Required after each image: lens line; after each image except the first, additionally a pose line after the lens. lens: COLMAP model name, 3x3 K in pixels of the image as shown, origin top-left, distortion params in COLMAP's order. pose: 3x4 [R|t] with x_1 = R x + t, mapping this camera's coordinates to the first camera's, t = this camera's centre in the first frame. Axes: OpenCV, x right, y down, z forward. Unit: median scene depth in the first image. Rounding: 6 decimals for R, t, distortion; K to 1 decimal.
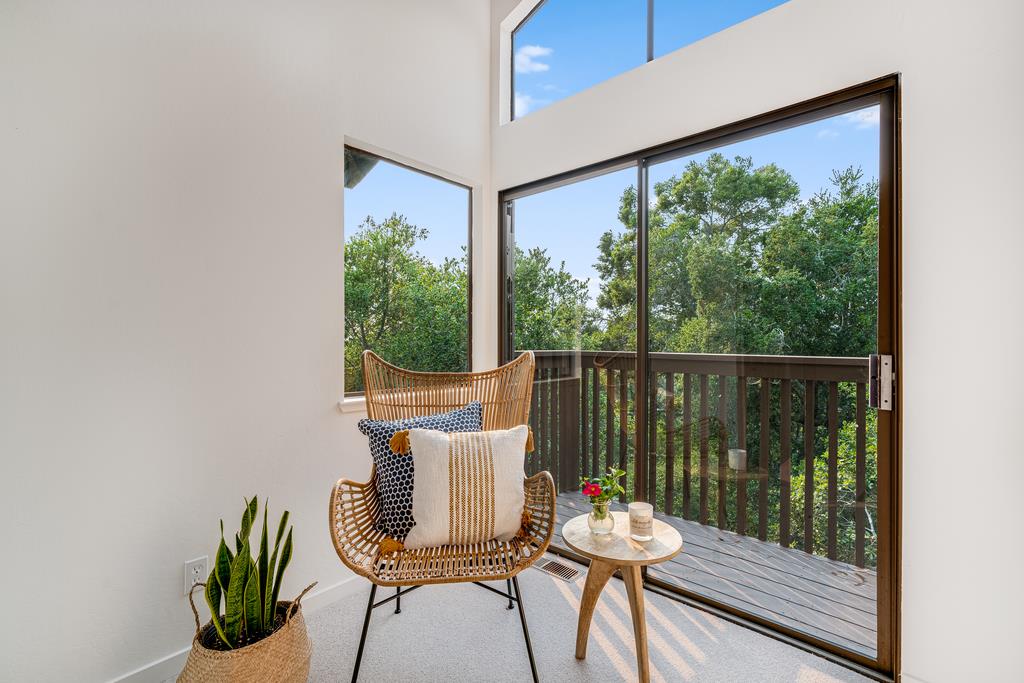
lens RADIAL K [[461.6, 0, 507.7], [0, 461.6, 342.3], [0, 0, 1]] dist [-0.005240, 0.000040]
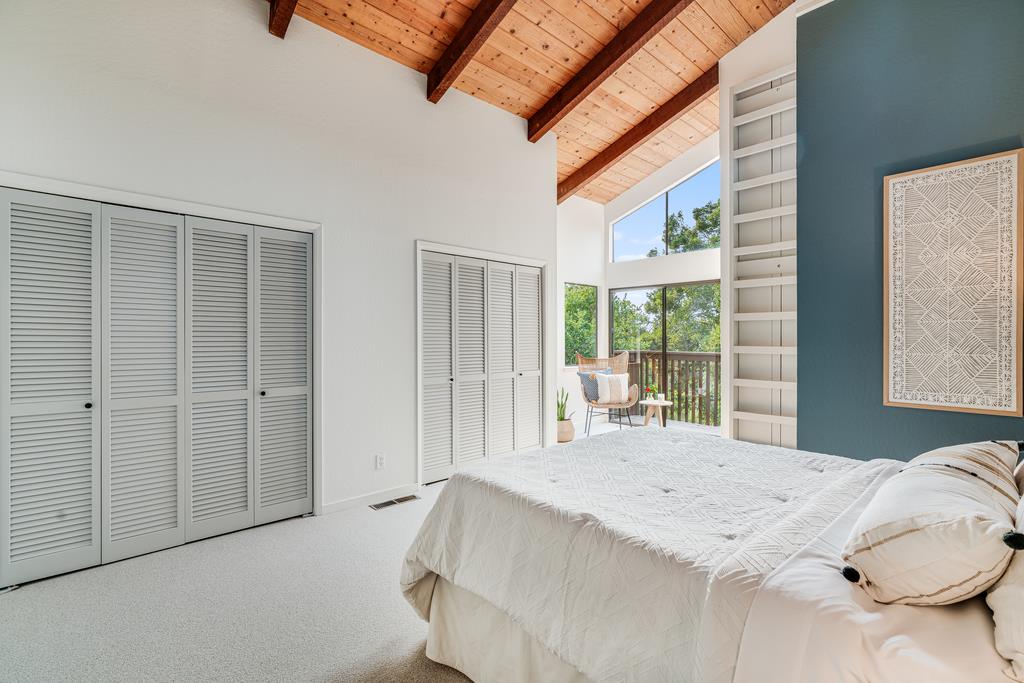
lens RADIAL K [[461.6, 0, 516.9], [0, 461.6, 342.4], [0, 0, 1]] dist [-0.005240, 0.000040]
pose [[0.997031, -0.003669, -0.076919, -0.316905], [0.004258, 0.999963, 0.007499, -0.049832], [0.076889, -0.007804, 0.997009, -1.522466]]
